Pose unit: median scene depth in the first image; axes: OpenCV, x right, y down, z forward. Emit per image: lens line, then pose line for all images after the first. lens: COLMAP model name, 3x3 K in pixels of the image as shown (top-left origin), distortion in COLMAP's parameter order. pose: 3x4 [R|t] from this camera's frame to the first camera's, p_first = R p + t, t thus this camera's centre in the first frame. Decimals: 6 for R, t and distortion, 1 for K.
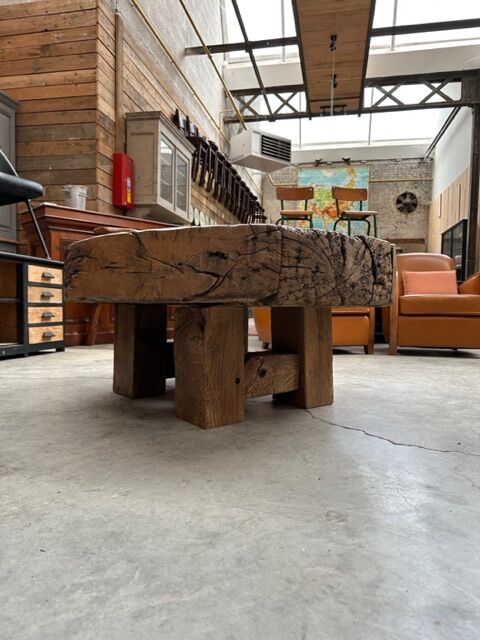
lens RADIAL K [[454.8, 0, 243.3], [0, 454.8, 318.0], [0, 0, 1]] dist [0.029989, -0.044956]
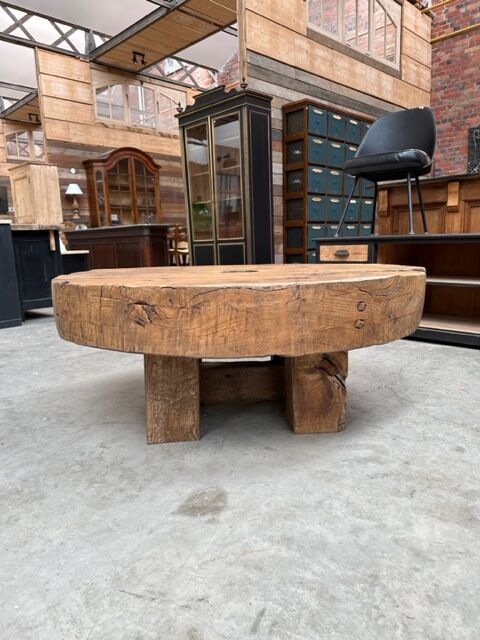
lens RADIAL K [[454.8, 0, 238.5], [0, 454.8, 319.9], [0, 0, 1]] dist [0.029989, -0.044956]
pose [[-0.564183, 0.144321, -0.812938, 0.441756], [-0.001529, 0.984420, 0.175825, -0.119612], [0.825648, 0.100441, -0.555172, 0.898673]]
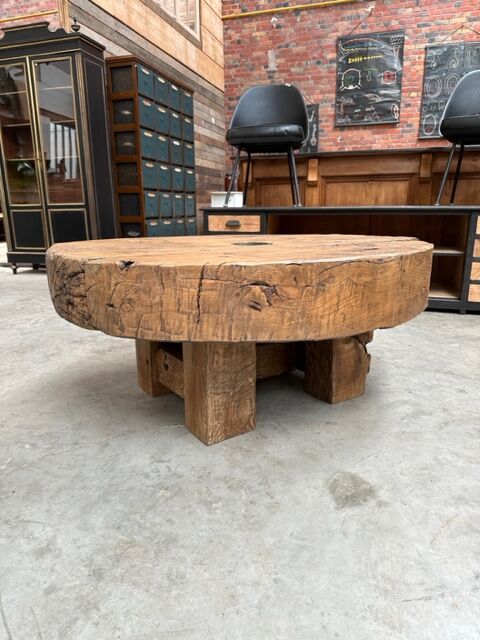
lens RADIAL K [[454.8, 0, 235.4], [0, 454.8, 314.7], [0, 0, 1]] dist [0.029989, -0.044956]
pose [[-0.100449, 0.220800, -0.970133, 0.501639], [-0.022832, 0.974296, 0.224112, -0.116845], [0.994680, 0.044662, -0.092826, 0.611125]]
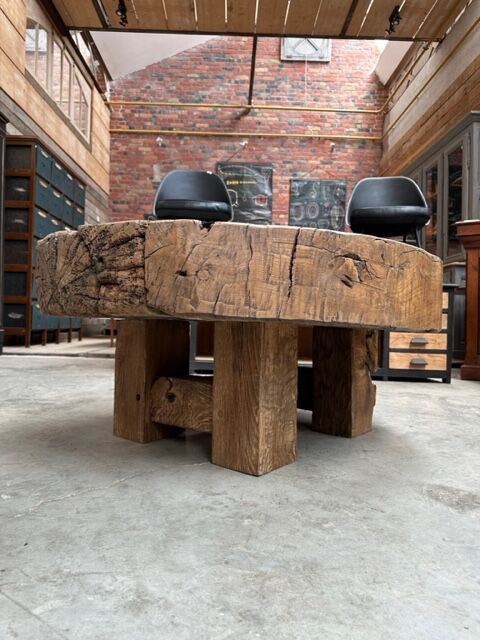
lens RADIAL K [[454.8, 0, 236.7], [0, 454.8, 317.9], [0, 0, 1]] dist [0.029989, -0.044956]
pose [[0.209661, -0.017710, -0.977614, 0.448286], [-0.055854, 0.997986, -0.030058, -0.005545], [0.976177, 0.060906, 0.208250, 0.454051]]
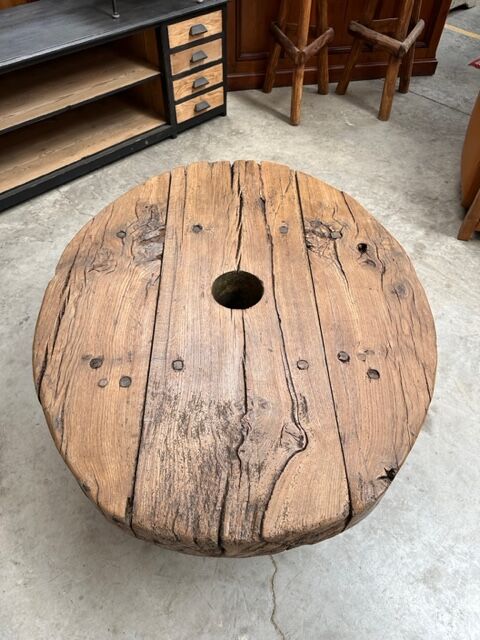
lens RADIAL K [[454.8, 0, 244.2], [0, 454.8, 321.7], [0, 0, 1]] dist [0.029989, -0.044956]
pose [[0.826343, 0.442495, -0.348361, 0.137837], [-0.027113, 0.649116, 0.760206, -0.386573], [0.562514, -0.618746, 0.548390, 0.326075]]
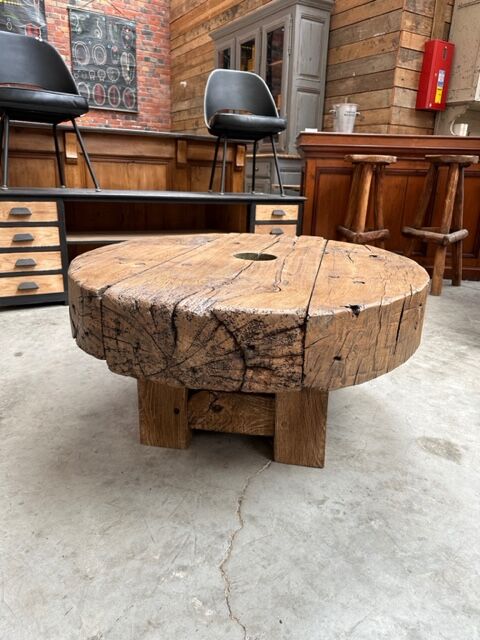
lens RADIAL K [[454.8, 0, 239.8], [0, 454.8, 320.4], [0, 0, 1]] dist [0.029989, -0.044956]
pose [[0.666082, 0.241288, -0.705773, 0.331937], [-0.051075, 0.958764, 0.279577, -0.151480], [0.744128, -0.150174, 0.650939, 0.224733]]
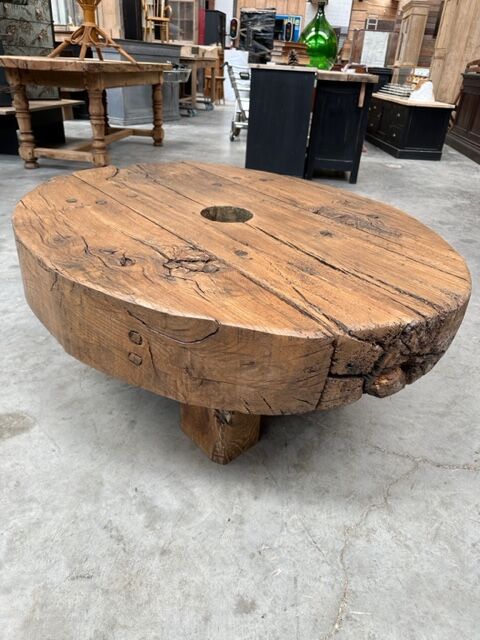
lens RADIAL K [[454.8, 0, 239.8], [0, 454.8, 321.2], [0, 0, 1]] dist [0.029989, -0.044956]
pose [[-0.996532, -0.041229, -0.072281, -0.015859], [-0.073213, 0.847267, 0.526098, -0.219815], [0.039551, 0.529565, -0.847347, 0.992514]]
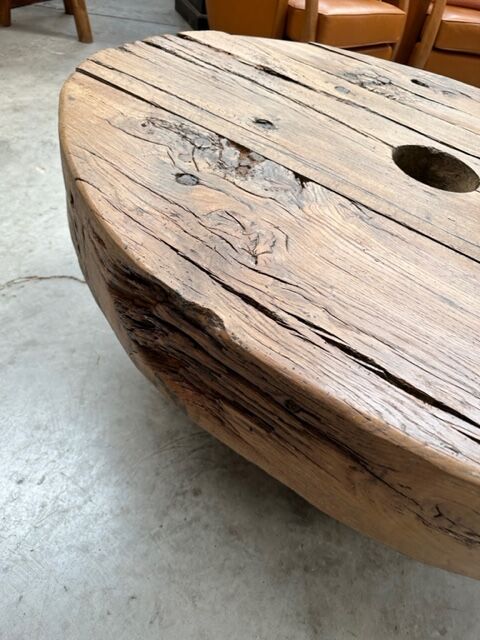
lens RADIAL K [[454.8, 0, 238.9], [0, 454.8, 325.2], [0, 0, 1]] dist [0.029989, -0.044956]
pose [[0.938977, -0.135295, 0.316255, -0.222074], [-0.140119, 0.689223, 0.710871, -0.182780], [-0.314148, -0.711805, 0.628208, 0.392782]]
